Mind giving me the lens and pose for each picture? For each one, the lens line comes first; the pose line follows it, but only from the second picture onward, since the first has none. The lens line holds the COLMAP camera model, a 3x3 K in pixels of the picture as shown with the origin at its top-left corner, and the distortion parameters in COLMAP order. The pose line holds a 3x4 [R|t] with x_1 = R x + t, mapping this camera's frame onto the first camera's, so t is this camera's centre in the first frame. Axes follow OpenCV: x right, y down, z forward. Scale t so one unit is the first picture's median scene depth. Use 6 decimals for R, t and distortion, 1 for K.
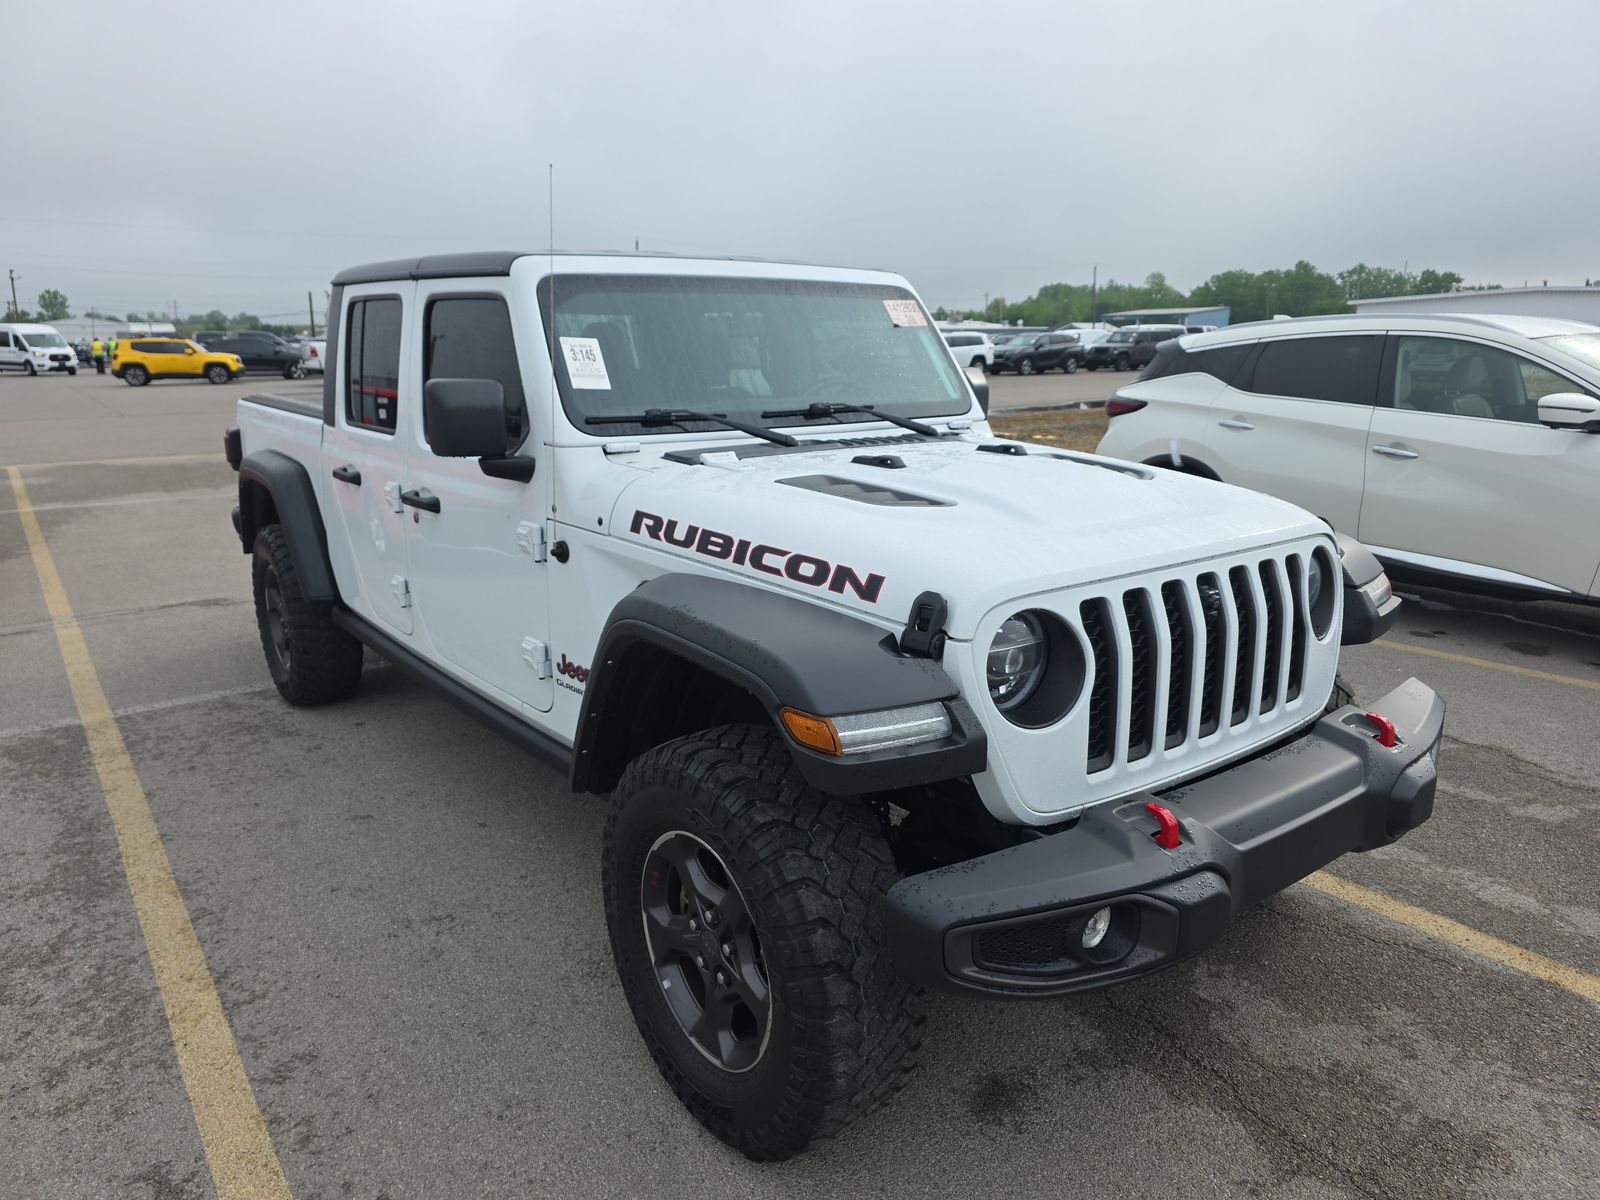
lens RADIAL K [[1088.4, 0, 800.5], [0, 1088.4, 619.4], [0, 0, 1]] dist [0.047727, -0.043146]
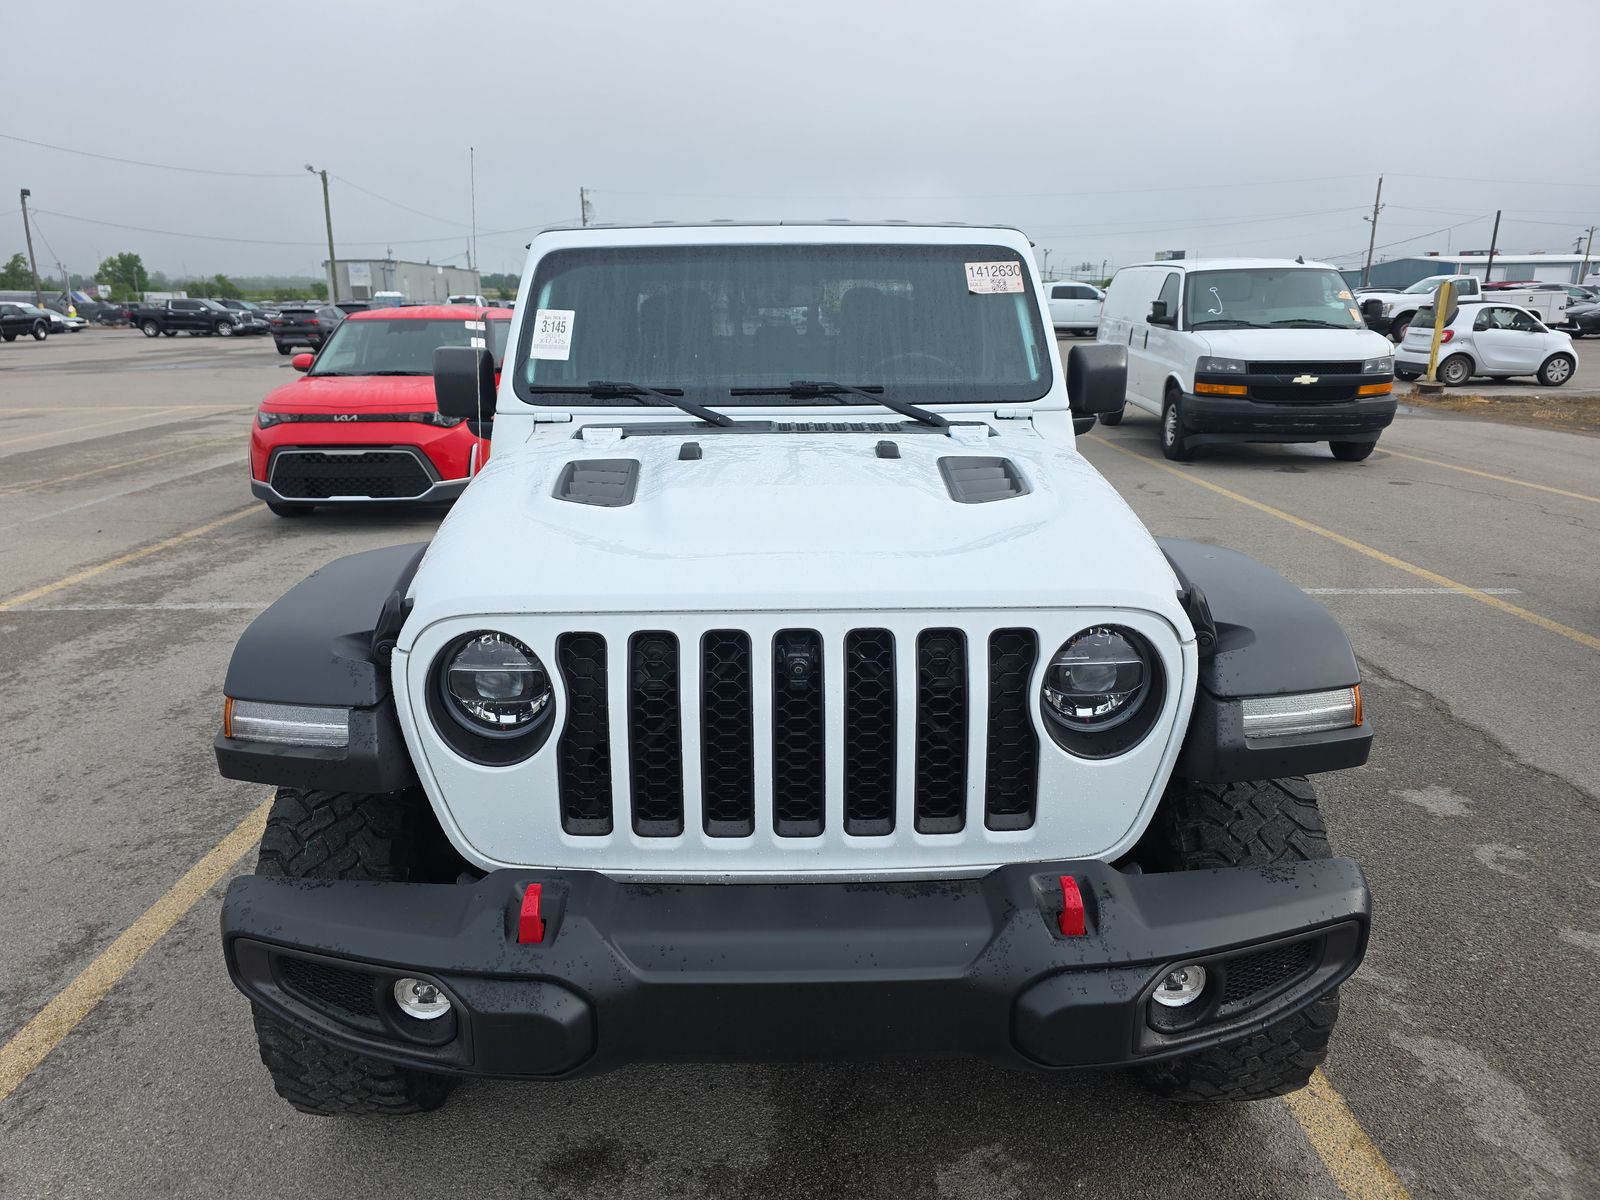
lens RADIAL K [[1083.6, 0, 800.0], [0, 1083.6, 600.0], [0, 0, 1]] dist [0.063414, -0.047429]
pose [[0.797292, 0.159715, -0.582079, 0.646377], [-0.145269, 0.986785, 0.071782, -0.093855], [0.585851, 0.027327, 0.809958, 0.302975]]
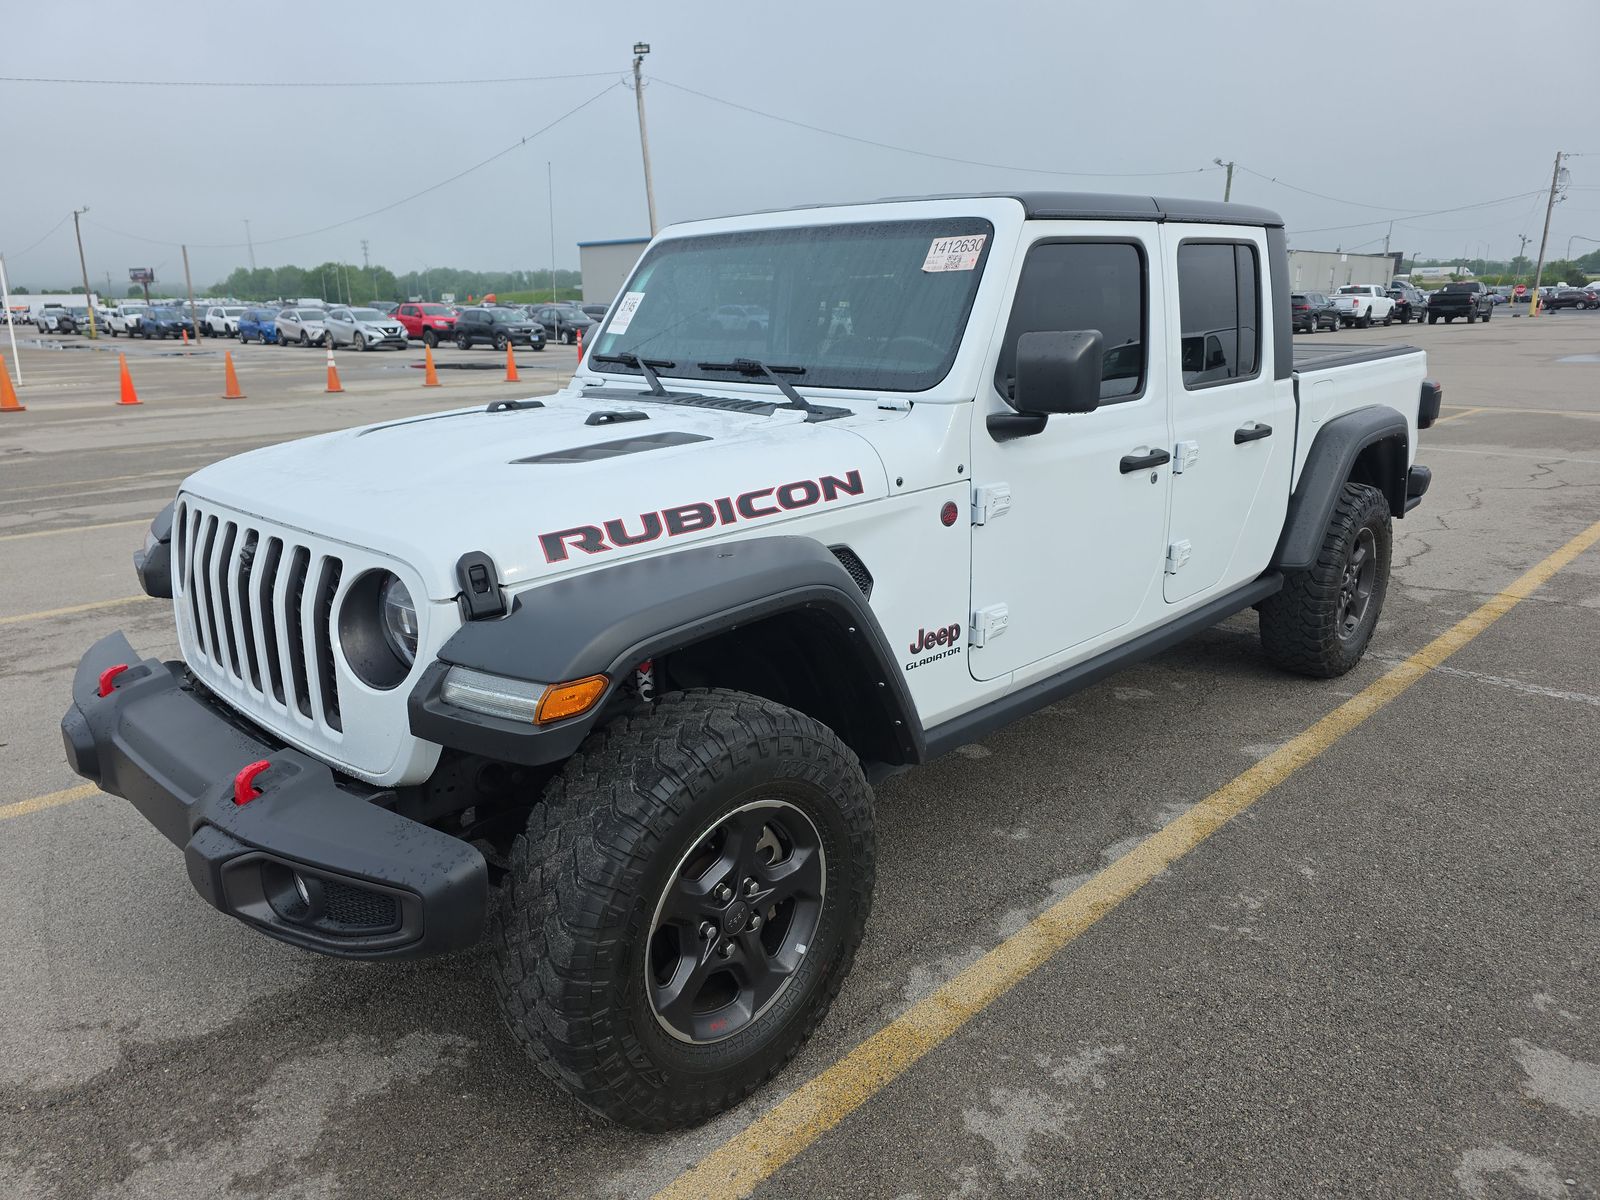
lens RADIAL K [[1120.2, 0, 800.0], [0, 1120.2, 600.0], [0, 0, 1]] dist [0.005651, 0.000389]
pose [[0.136955, 0.260002, -0.955847, 1.132237], [-0.232412, 0.946438, 0.224142, -0.258571], [0.962927, 0.191453, 0.190047, 1.015662]]
